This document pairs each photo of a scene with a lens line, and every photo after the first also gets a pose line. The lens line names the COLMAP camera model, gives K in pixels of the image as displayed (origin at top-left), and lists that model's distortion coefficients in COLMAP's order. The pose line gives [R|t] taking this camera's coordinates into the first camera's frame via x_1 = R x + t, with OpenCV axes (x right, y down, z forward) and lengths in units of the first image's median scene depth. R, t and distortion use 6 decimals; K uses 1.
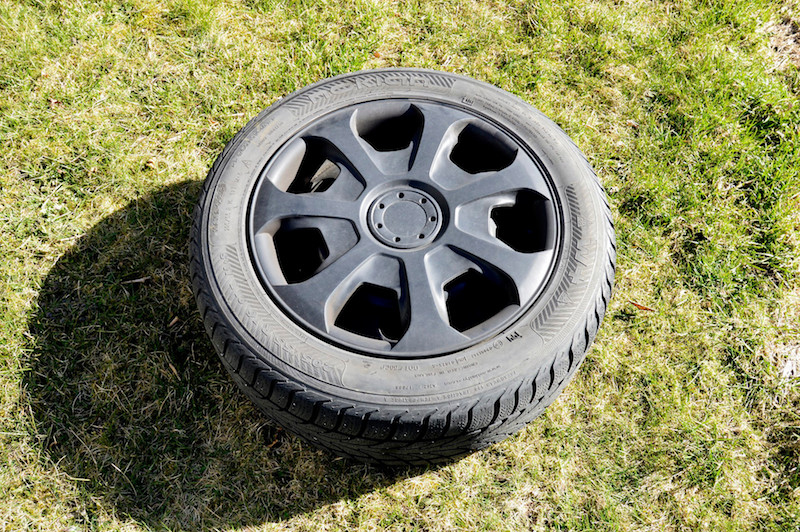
lens RADIAL K [[738.3, 0, 400.1], [0, 738.3, 263.4], [0, 0, 1]] dist [-0.037415, 0.000000]
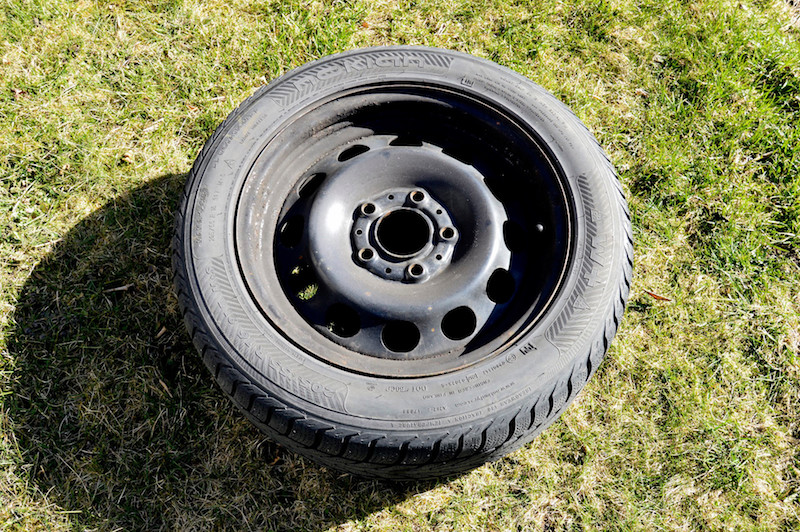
lens RADIAL K [[738.3, 0, 403.1], [0, 738.3, 268.2], [0, 0, 1]] dist [-0.037415, 0.000000]
pose [[0.999204, -0.038530, 0.010293, -0.006348], [0.037596, 0.996149, 0.079212, -0.063780], [-0.013306, -0.078762, 0.996805, 0.066778]]
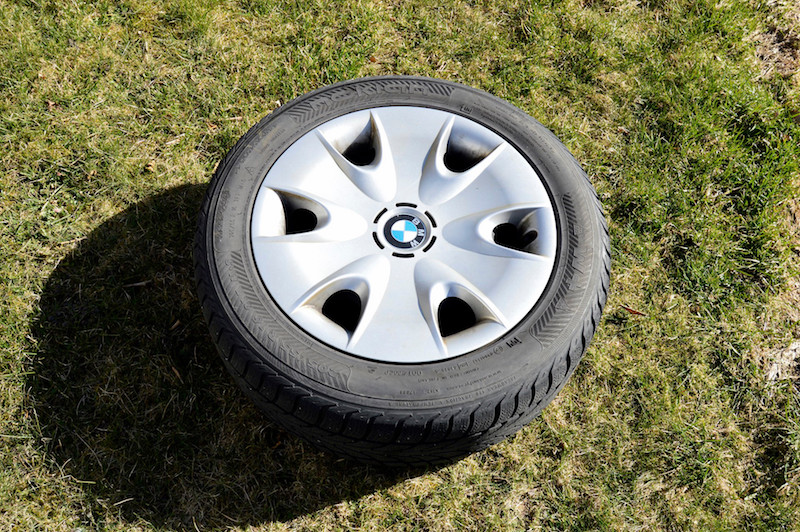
lens RADIAL K [[738.3, 0, 400.8], [0, 738.3, 263.2], [0, 0, 1]] dist [-0.037415, 0.000000]
pose [[0.999637, 0.003646, 0.026682, -0.024566], [-0.003886, 0.999952, 0.008968, -0.015981], [-0.026648, -0.009068, 0.999604, -0.019909]]
